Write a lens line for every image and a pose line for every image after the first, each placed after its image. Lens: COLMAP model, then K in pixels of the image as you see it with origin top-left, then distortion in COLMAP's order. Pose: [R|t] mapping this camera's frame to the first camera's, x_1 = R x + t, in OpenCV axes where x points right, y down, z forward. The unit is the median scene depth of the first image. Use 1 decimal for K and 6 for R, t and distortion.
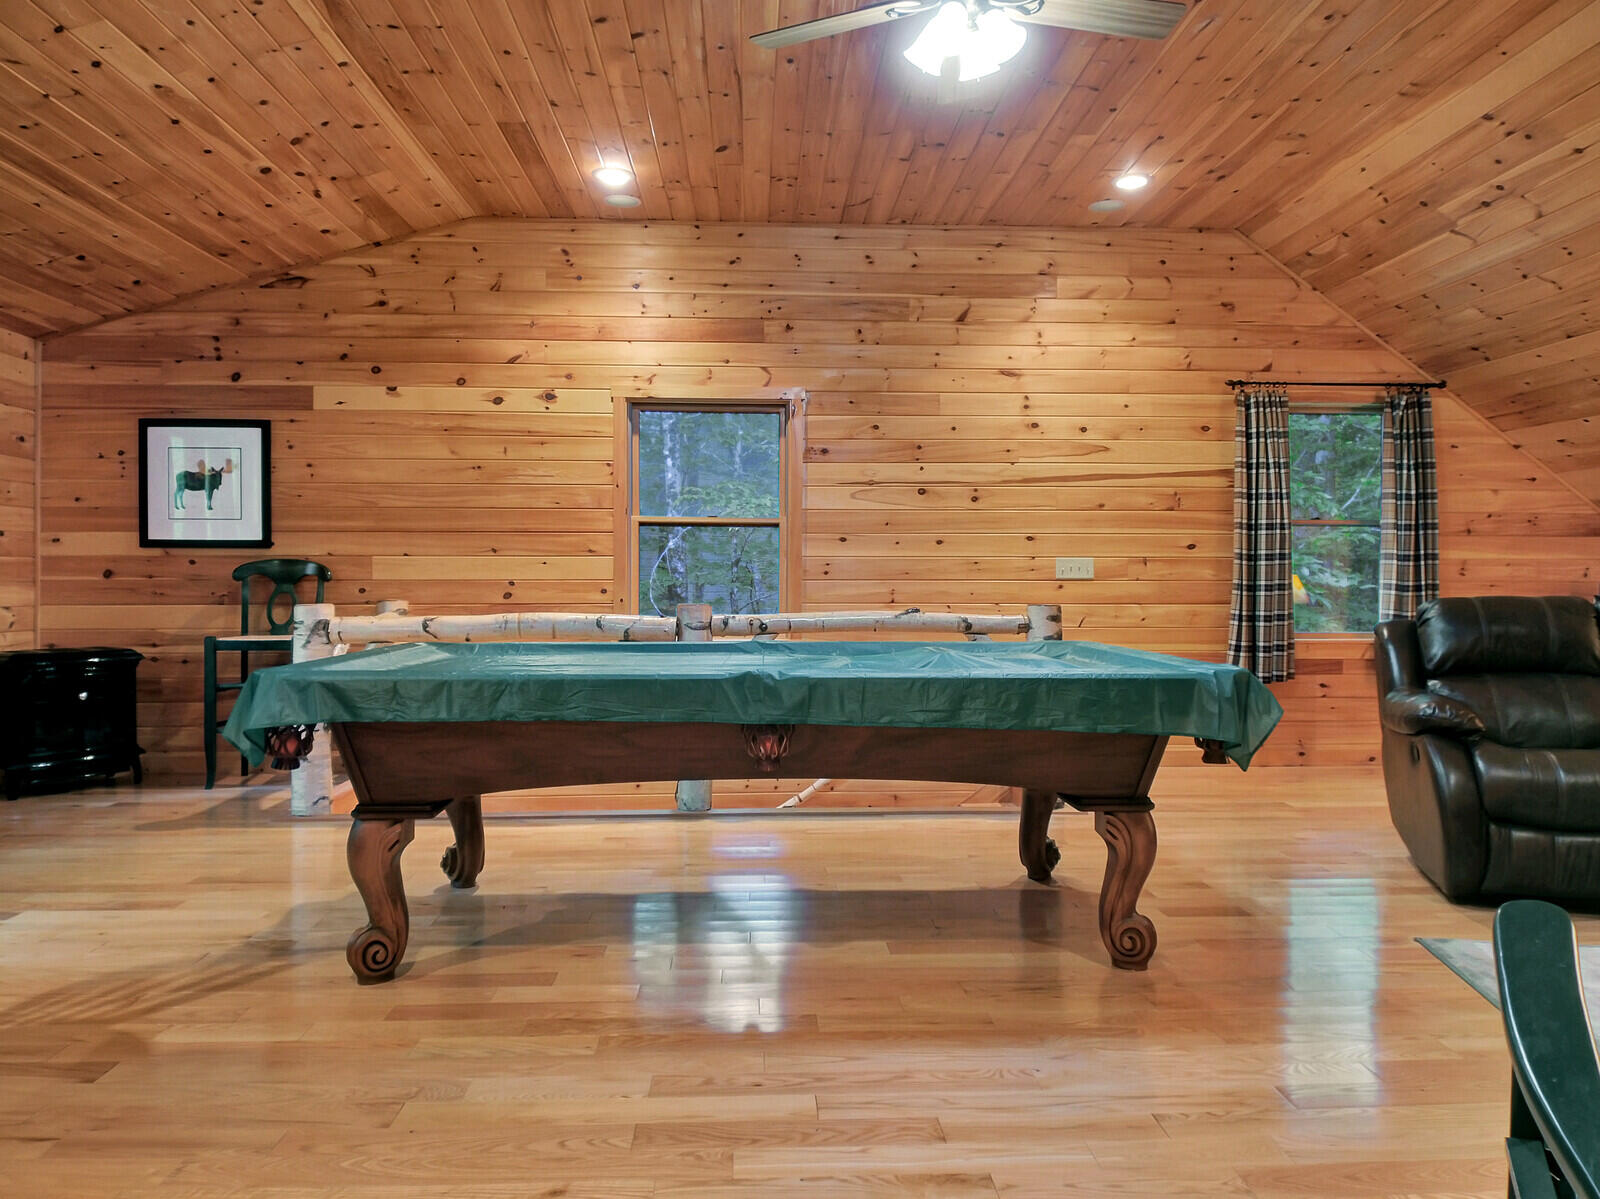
lens RADIAL K [[1109.0, 0, 801.2], [0, 1109.0, 586.8], [0, 0, 1]] dist [0.031327, -0.042215]
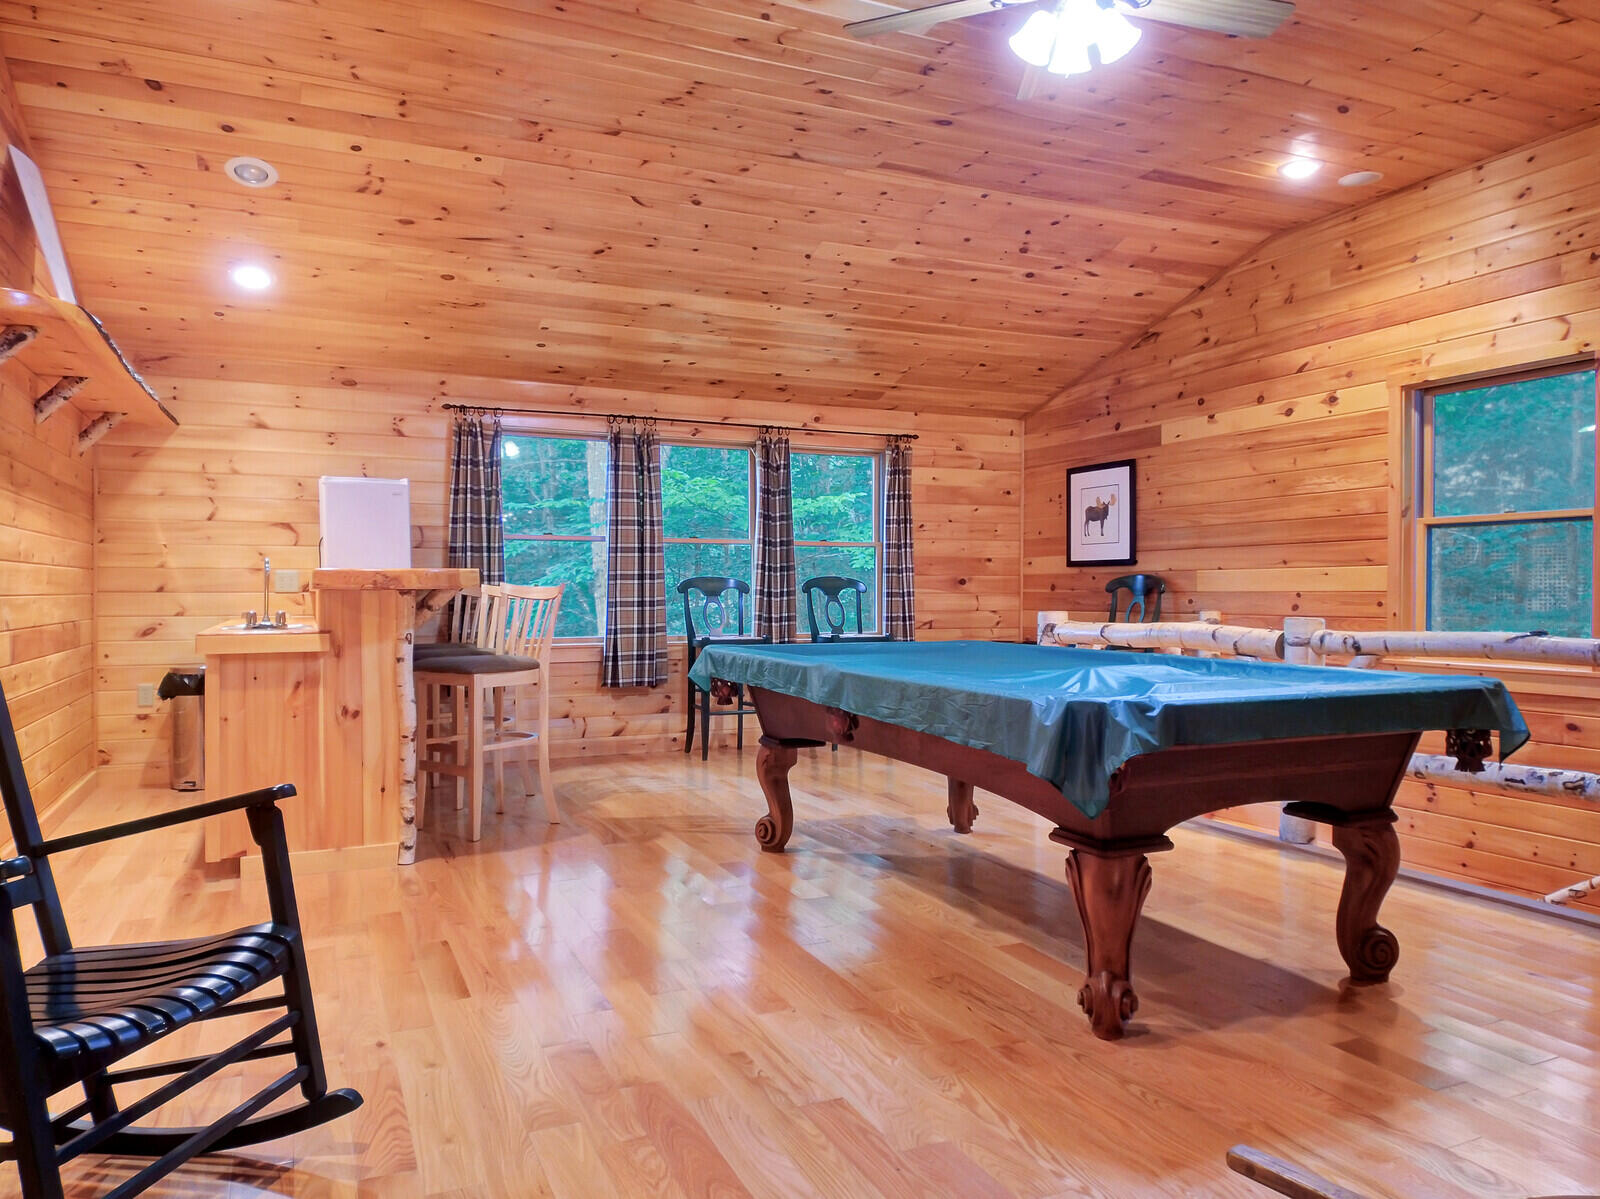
lens RADIAL K [[1109.0, 0, 794.3], [0, 1109.0, 594.6], [0, 0, 1]] dist [0.031327, -0.042215]
pose [[0.368107, 0.001510, -0.929782, 0.499327], [-0.005872, 0.999983, -0.000701, -0.000371], [0.929765, 0.005718, 0.368109, 0.220806]]
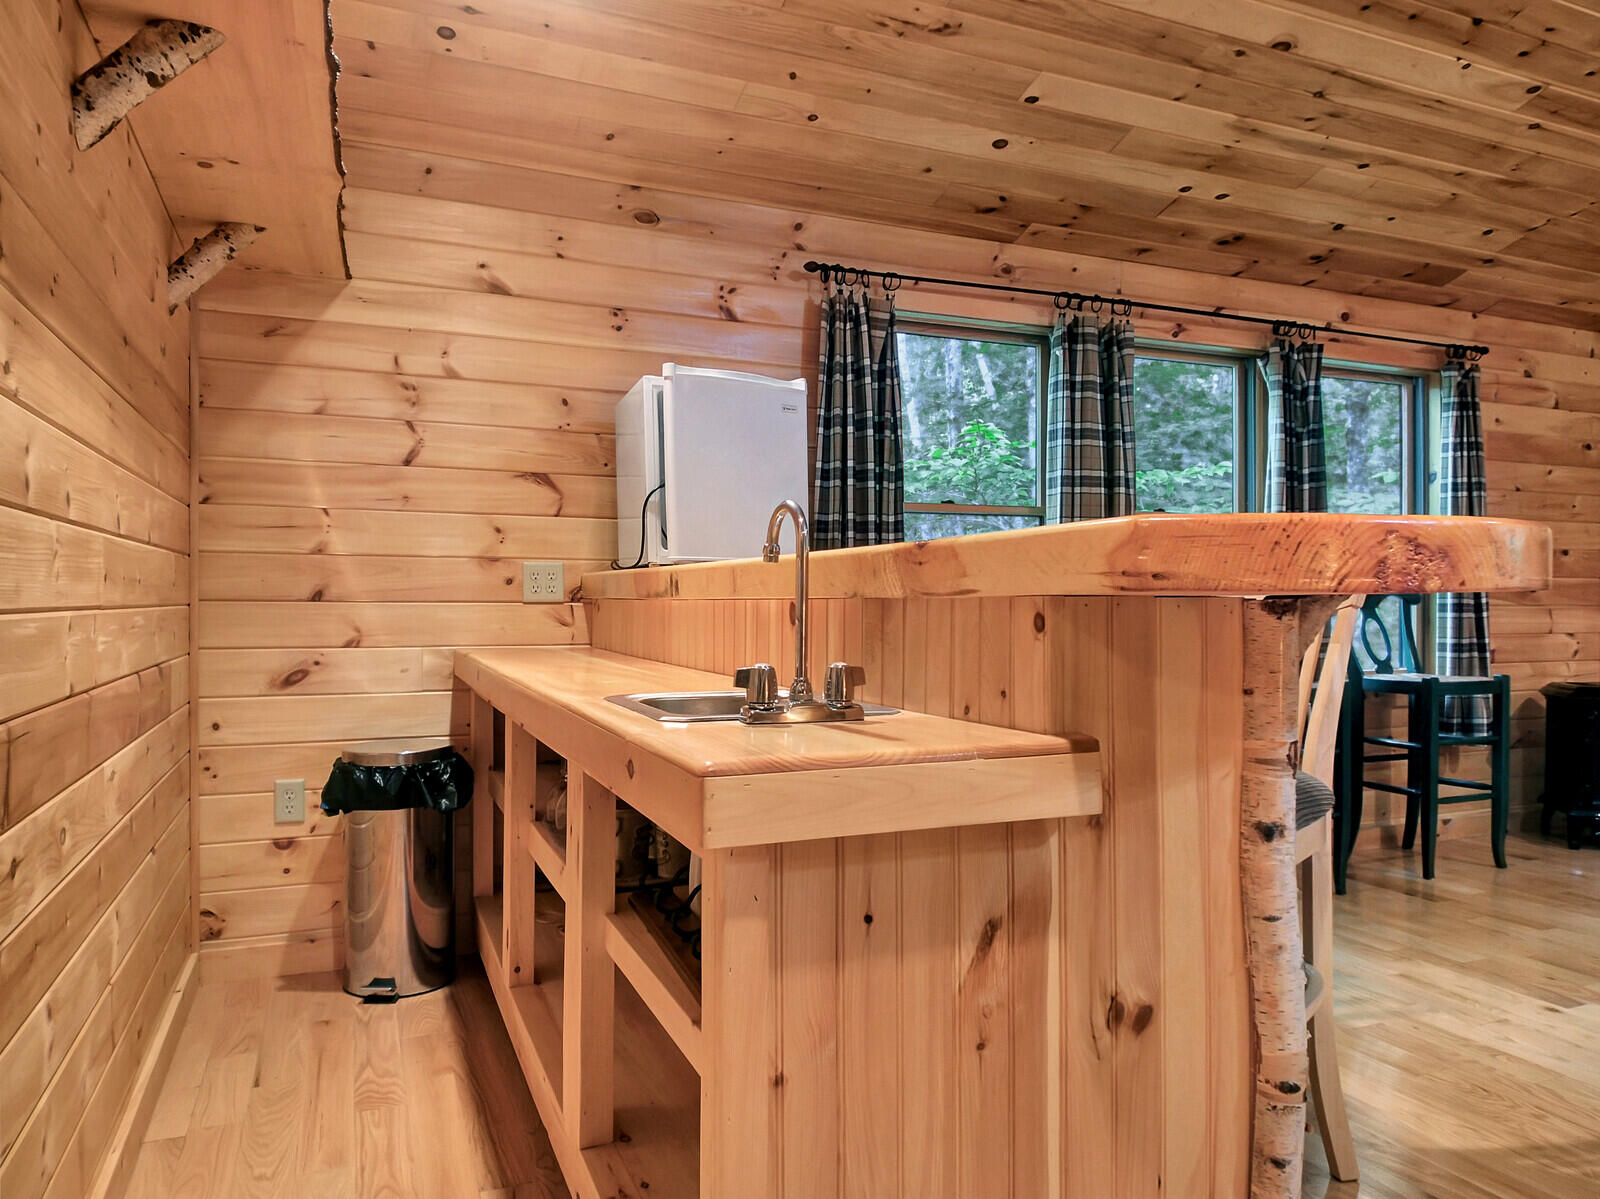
lens RADIAL K [[1109.0, 0, 810.1], [0, 1109.0, 612.3], [0, 0, 1]] dist [0.031327, -0.042215]
pose [[0.350440, 0.009318, -0.936539, -0.073137], [-0.007845, 0.999945, 0.007013, -0.000270], [0.936552, 0.004889, 0.350493, 0.094080]]
